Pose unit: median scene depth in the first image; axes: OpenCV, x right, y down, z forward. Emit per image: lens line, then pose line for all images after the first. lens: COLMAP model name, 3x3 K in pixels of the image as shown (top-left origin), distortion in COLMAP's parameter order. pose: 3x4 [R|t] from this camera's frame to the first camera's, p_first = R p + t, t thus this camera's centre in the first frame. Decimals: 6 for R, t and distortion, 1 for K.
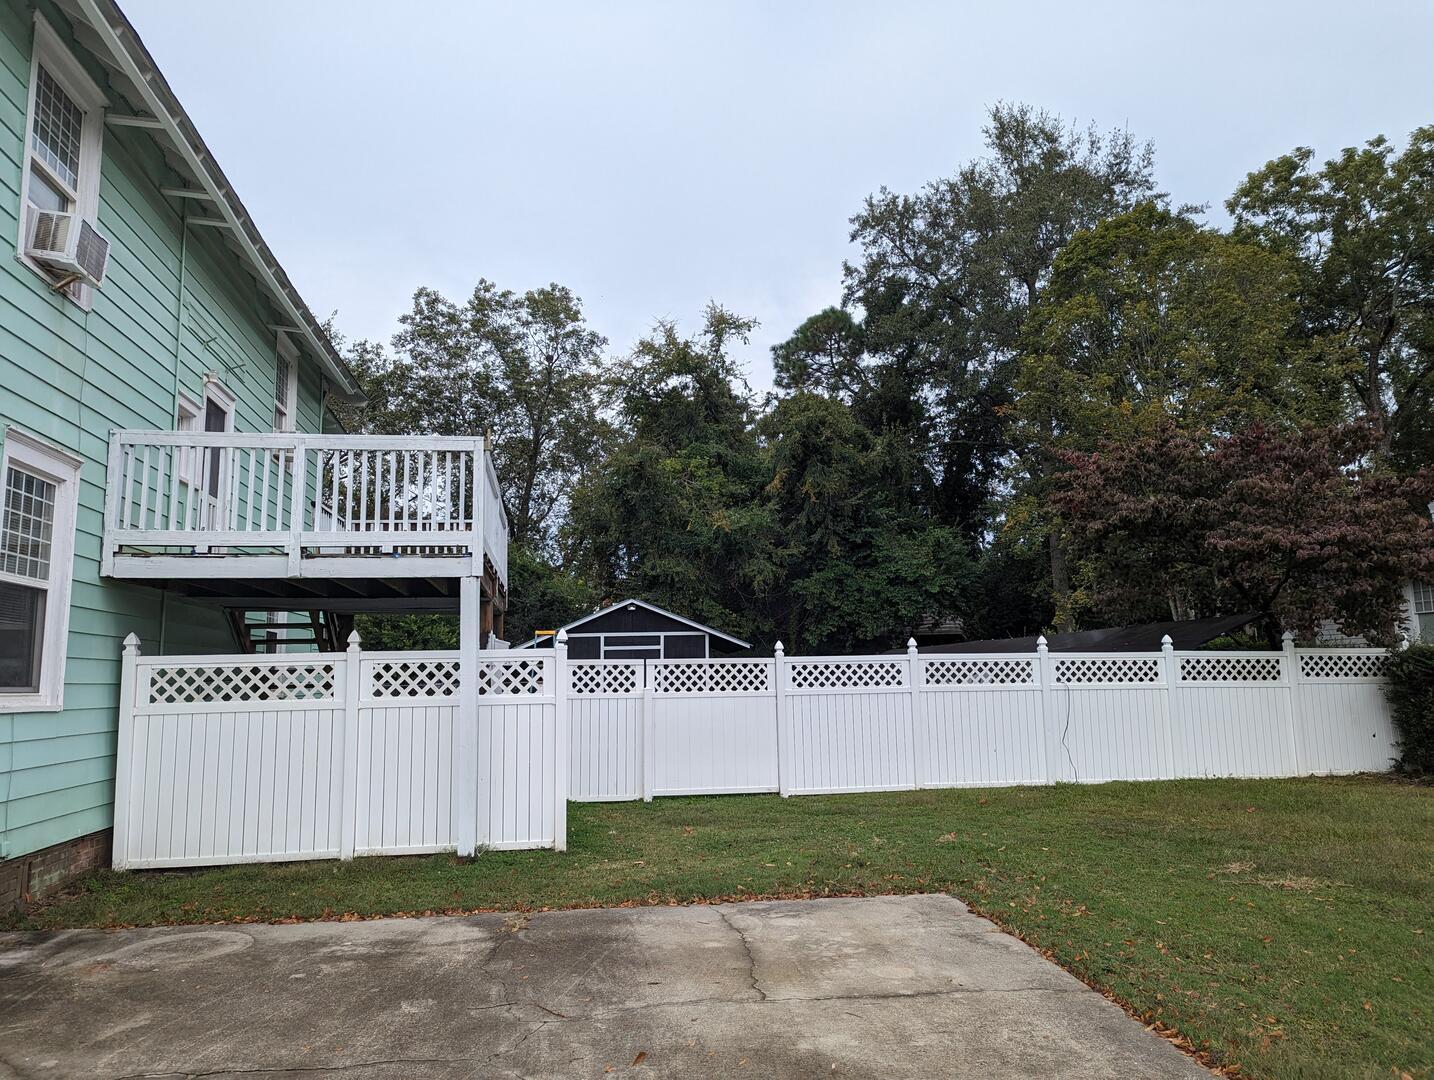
lens RADIAL K [[1001.3, 0, 701.5], [0, 1001.3, 538.4], [0, 0, 1]] dist [0.055420, -0.040546]
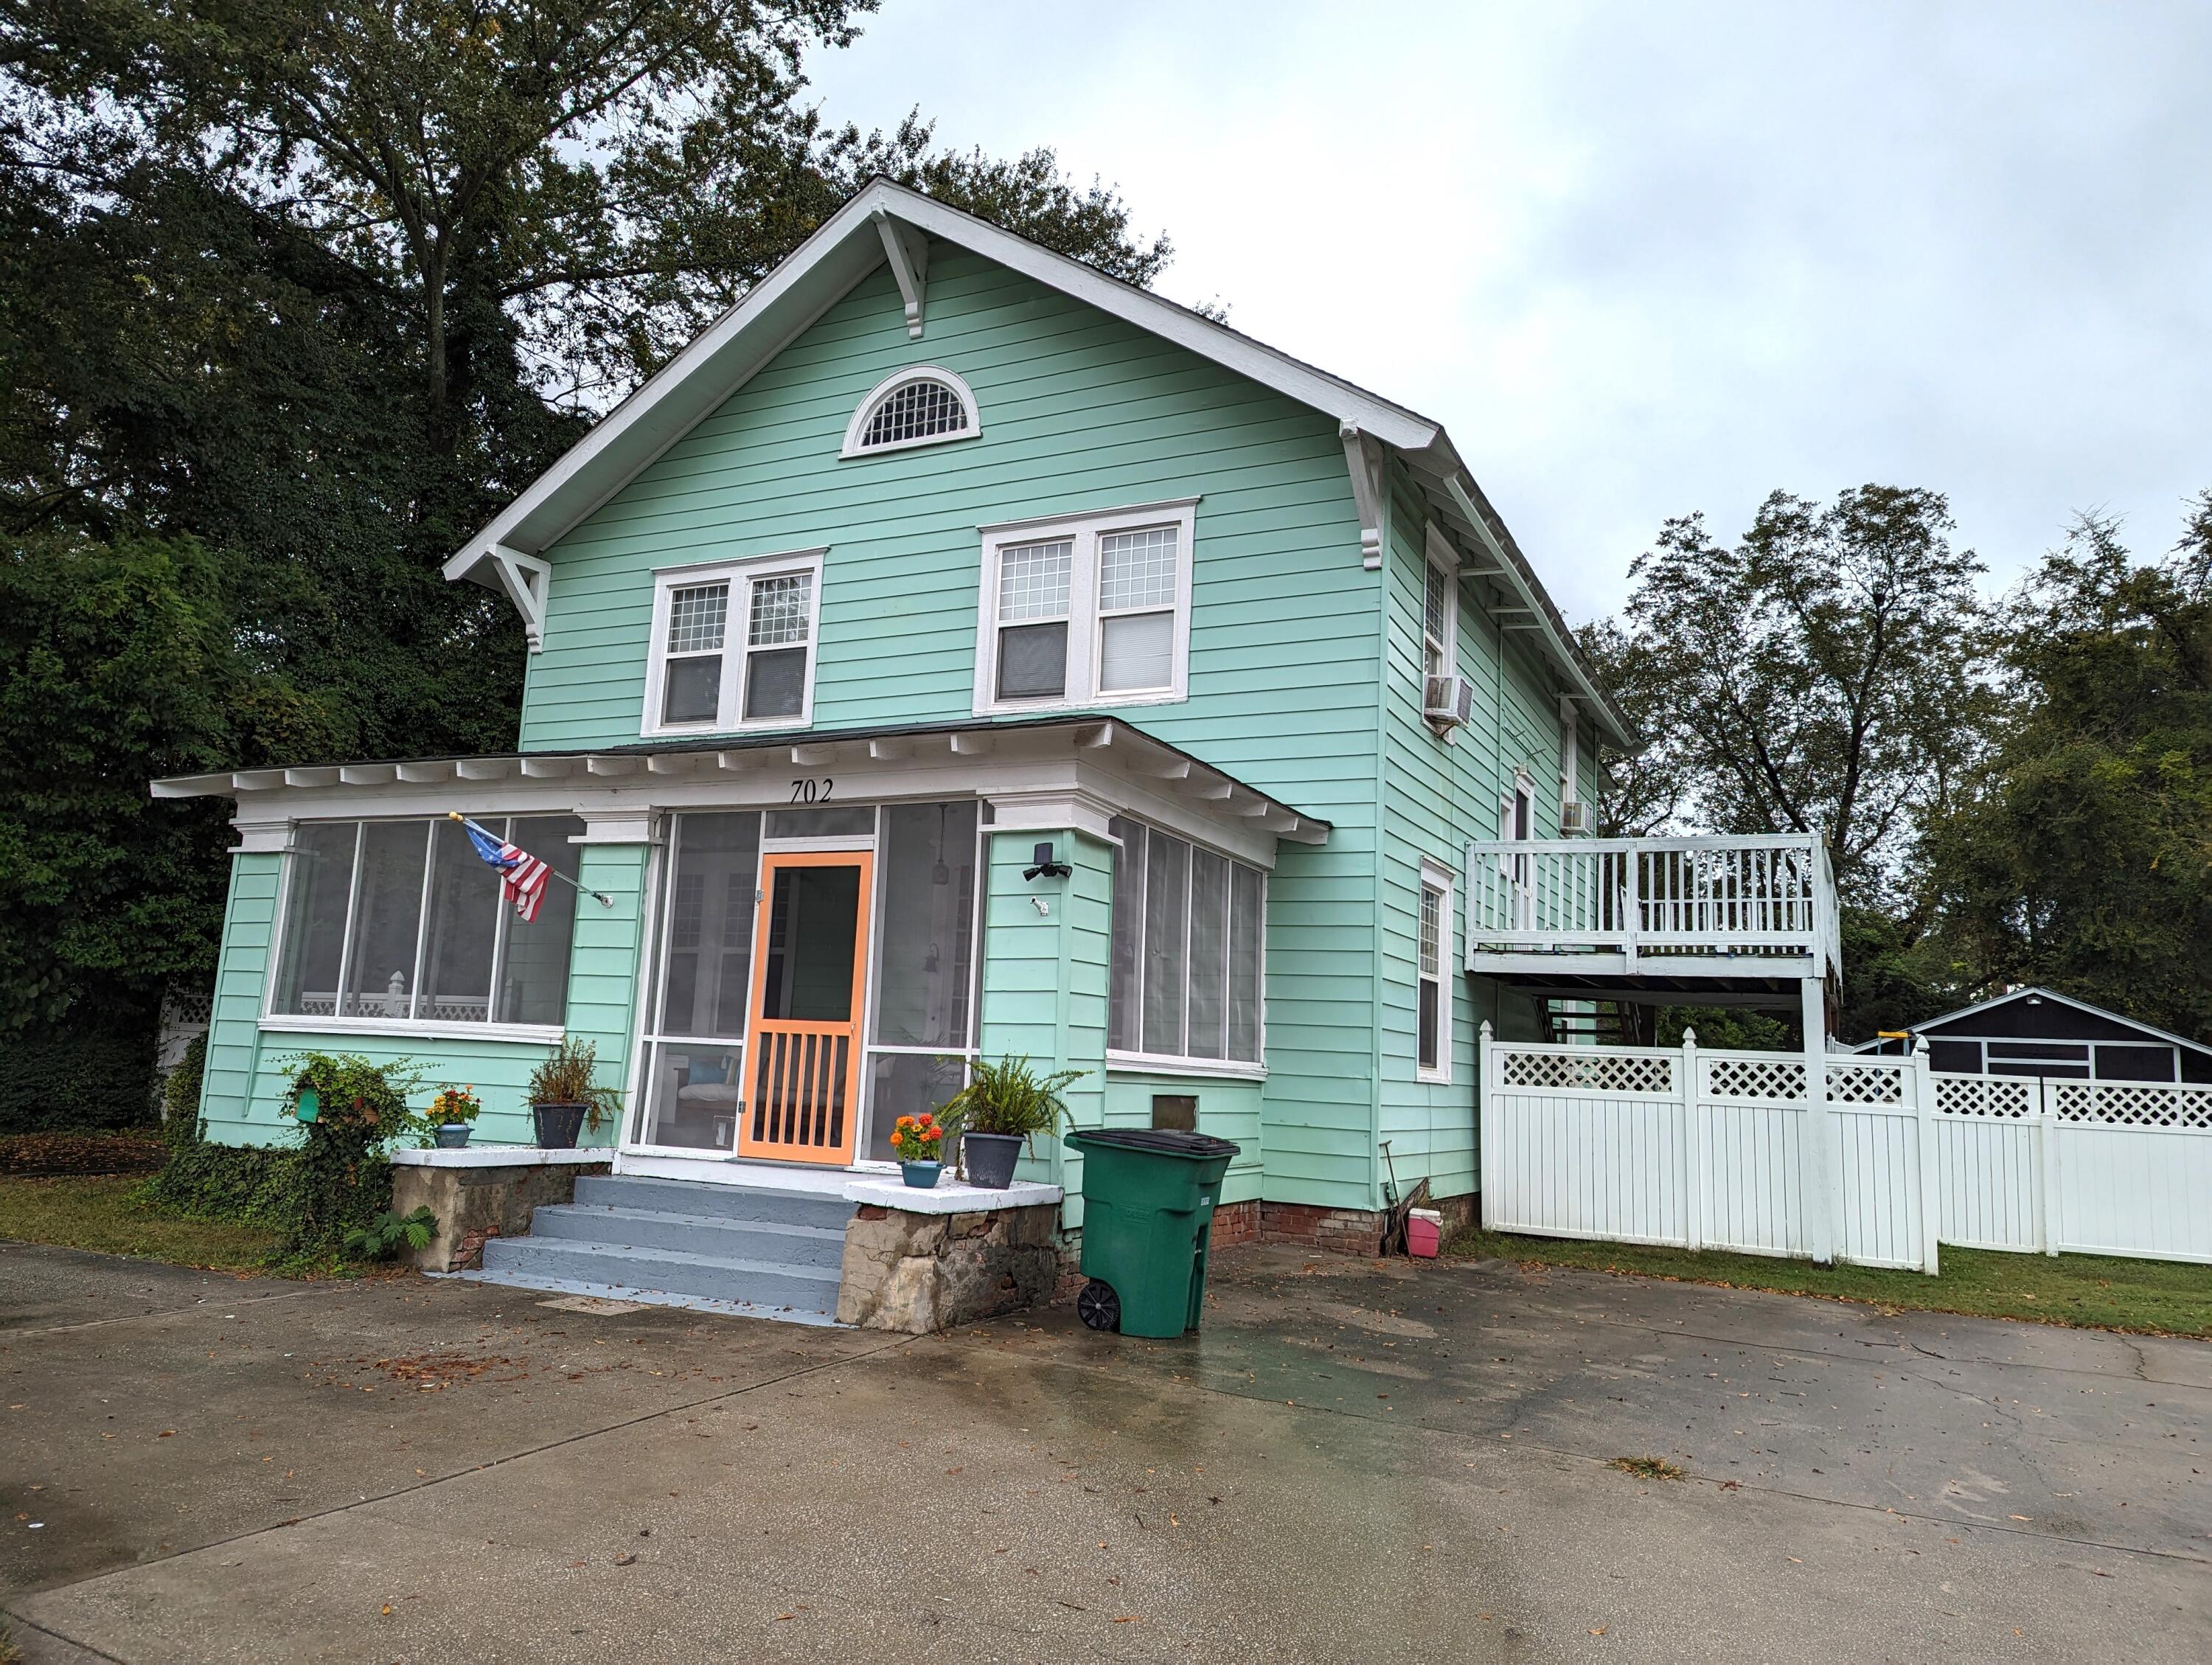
lens RADIAL K [[1544.5, 0, 1082.0], [0, 1544.5, 830.1], [0, 0, 1]] dist [0.055420, -0.040546]
pose [[0.811300, -0.032461, -0.583729, 0.083352], [0.018021, 0.999371, -0.030528, -0.071113], [0.584353, 0.014248, 0.811375, -0.639580]]
